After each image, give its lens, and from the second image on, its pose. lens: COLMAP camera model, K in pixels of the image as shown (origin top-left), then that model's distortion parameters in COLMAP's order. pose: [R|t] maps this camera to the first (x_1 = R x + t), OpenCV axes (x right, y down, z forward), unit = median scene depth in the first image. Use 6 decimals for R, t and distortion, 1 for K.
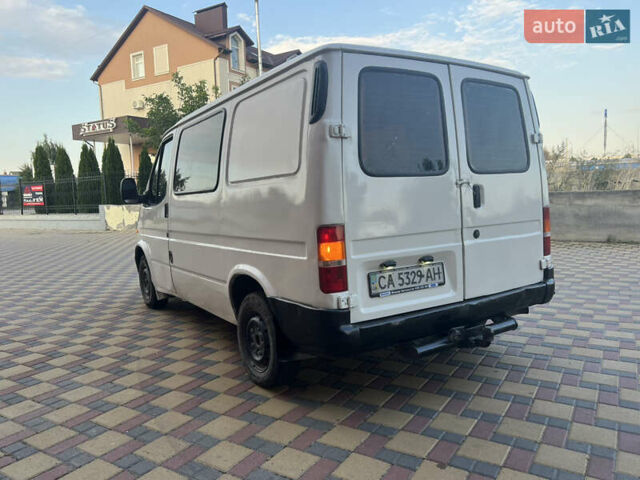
lens RADIAL K [[479.5, 0, 322.7], [0, 479.5, 245.1], [0, 0, 1]] dist [0.054765, -0.060023]
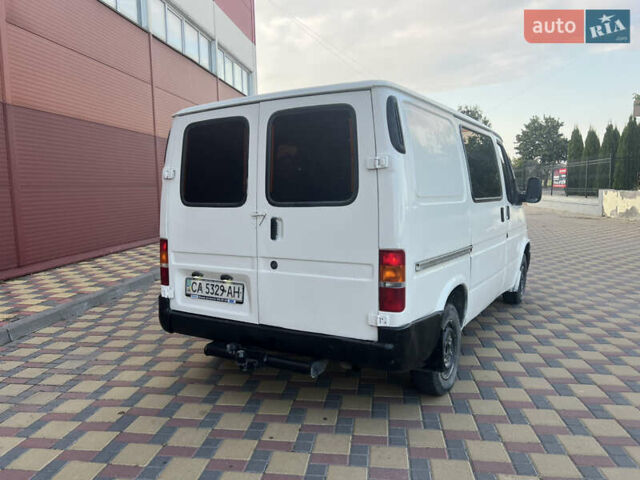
lens RADIAL K [[479.5, 0, 321.7], [0, 479.5, 239.3], [0, 0, 1]] dist [0.054765, -0.060023]
pose [[0.424076, 0.121657, -0.897418, 1.339435], [-0.087604, 0.991800, 0.093054, -0.190954], [0.901380, 0.039155, 0.431256, 0.685630]]
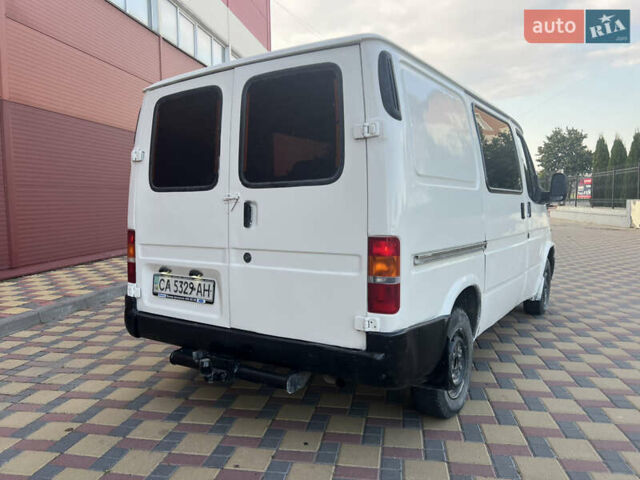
lens RADIAL K [[479.5, 0, 319.8], [0, 479.5, 237.0], [0, 0, 1]] dist [0.054765, -0.060023]
pose [[0.384936, 0.097950, -0.917731, 1.218965], [-0.094538, 0.993307, 0.066363, -0.136316], [0.918089, 0.061215, 0.391619, 0.822851]]
